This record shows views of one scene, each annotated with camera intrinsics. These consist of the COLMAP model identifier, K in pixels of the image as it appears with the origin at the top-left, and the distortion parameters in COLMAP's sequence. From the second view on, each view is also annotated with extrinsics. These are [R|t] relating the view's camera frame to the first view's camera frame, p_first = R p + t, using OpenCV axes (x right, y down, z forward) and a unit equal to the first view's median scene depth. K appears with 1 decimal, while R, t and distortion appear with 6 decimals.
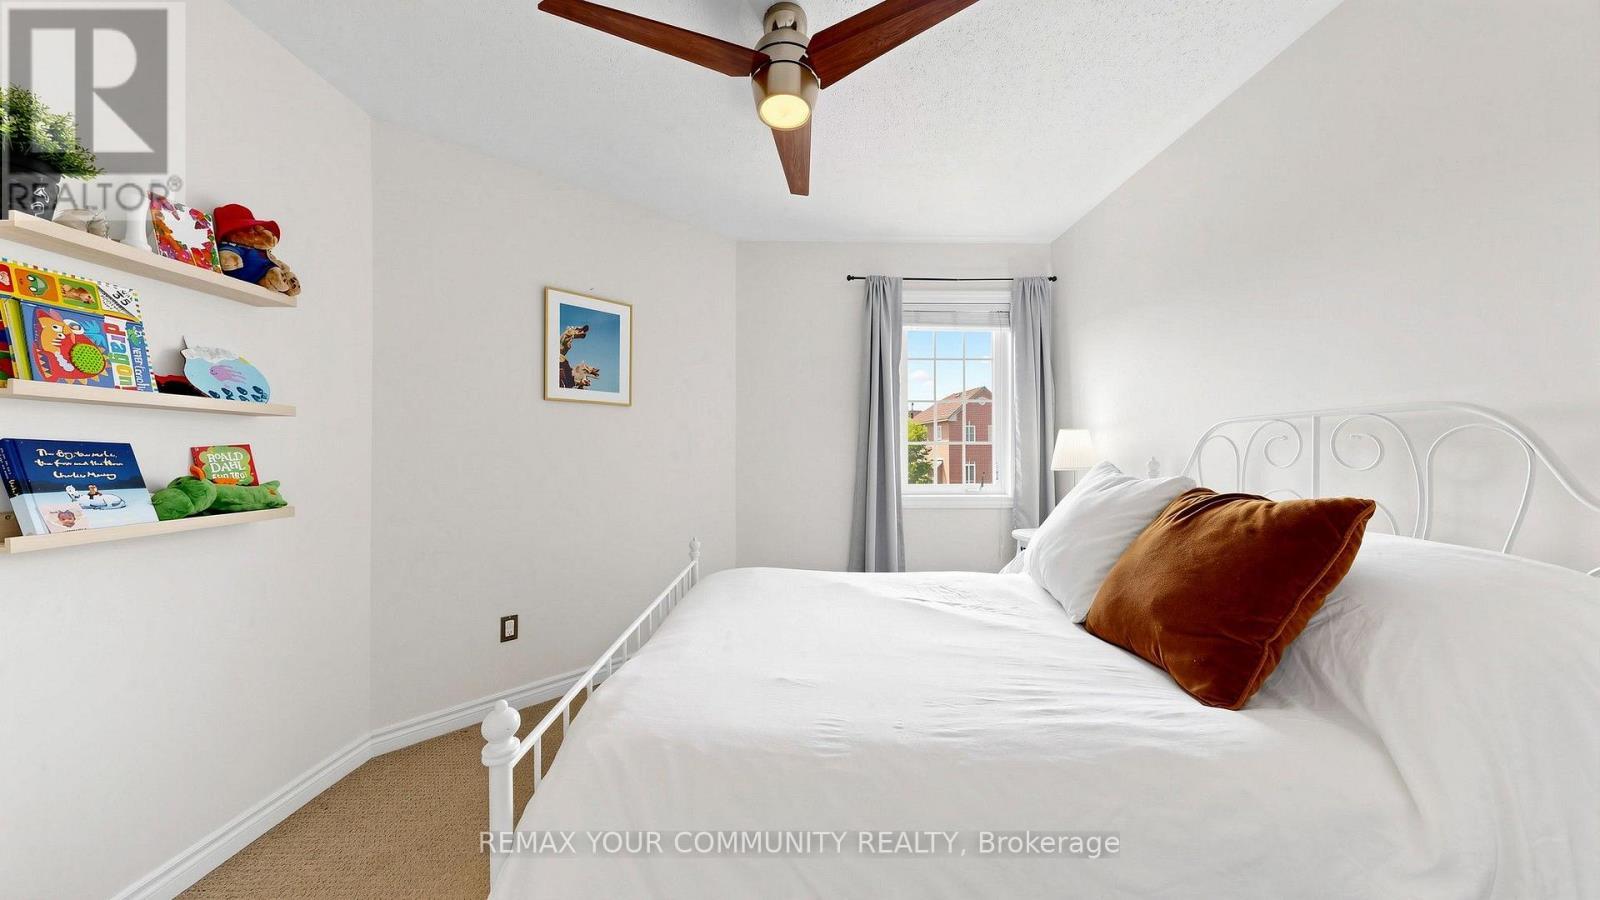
lens RADIAL K [[505.1, 0, 800.0], [0, 505.1, 450.0], [0, 0, 1]] dist [0.000069, 0.000038]
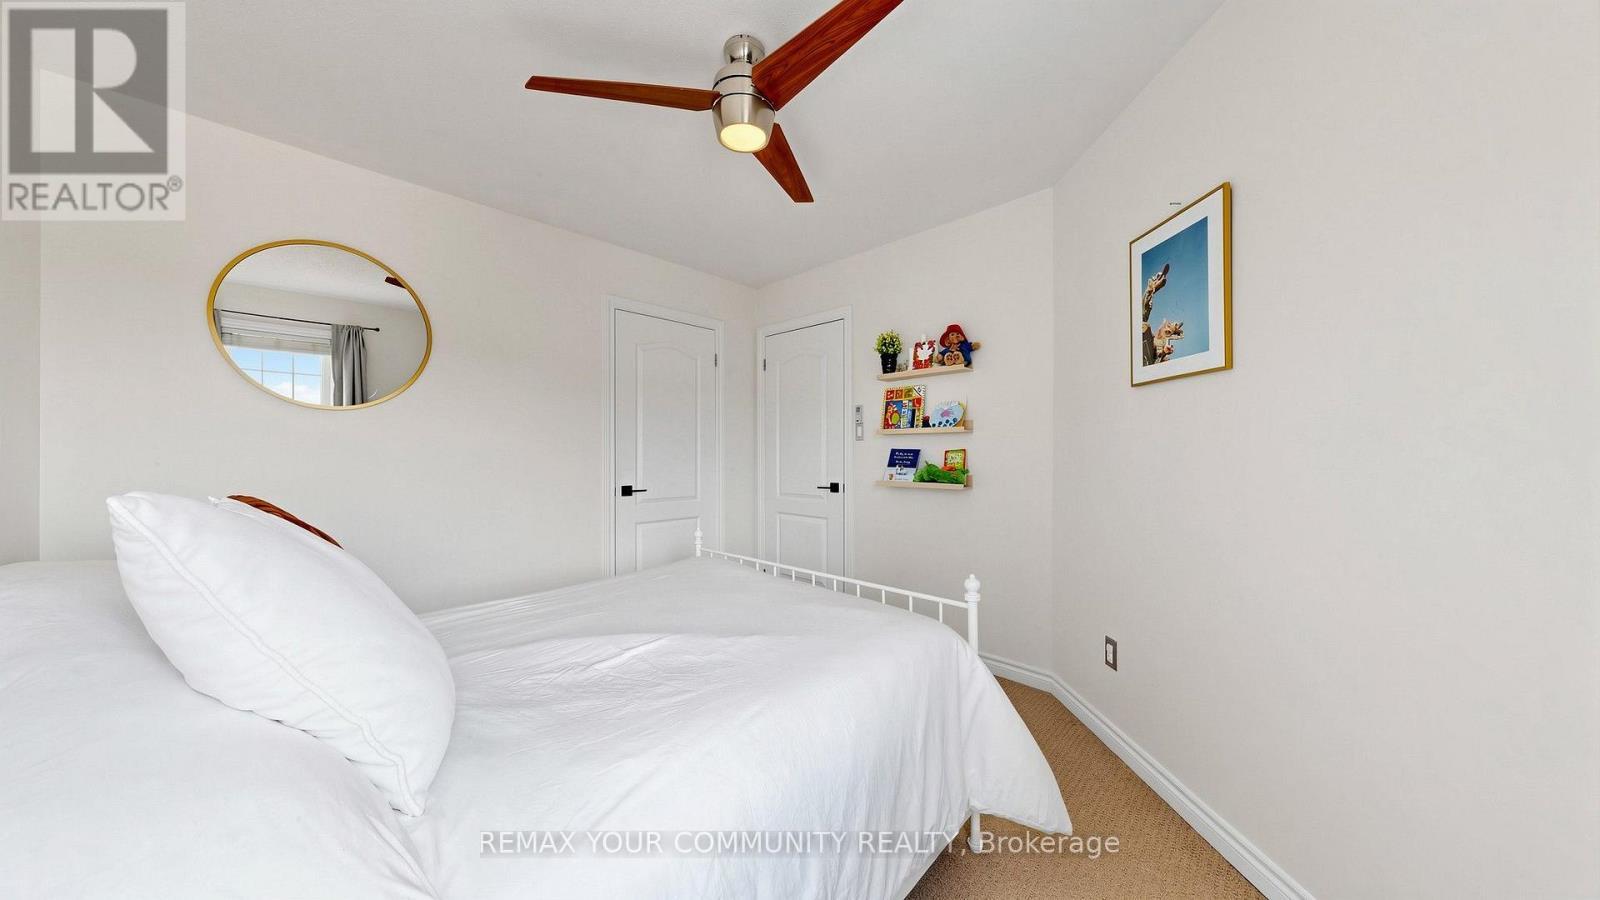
lens RADIAL K [[505.1, 0, 800.0], [0, 505.1, 450.0], [0, 0, 1]] dist [0.000069, 0.000038]
pose [[-0.687262, 0.004560, -0.726395, 0.425188], [0.010939, 0.999932, -0.004072, -0.003228], [0.726327, -0.010745, -0.687265, 1.169529]]
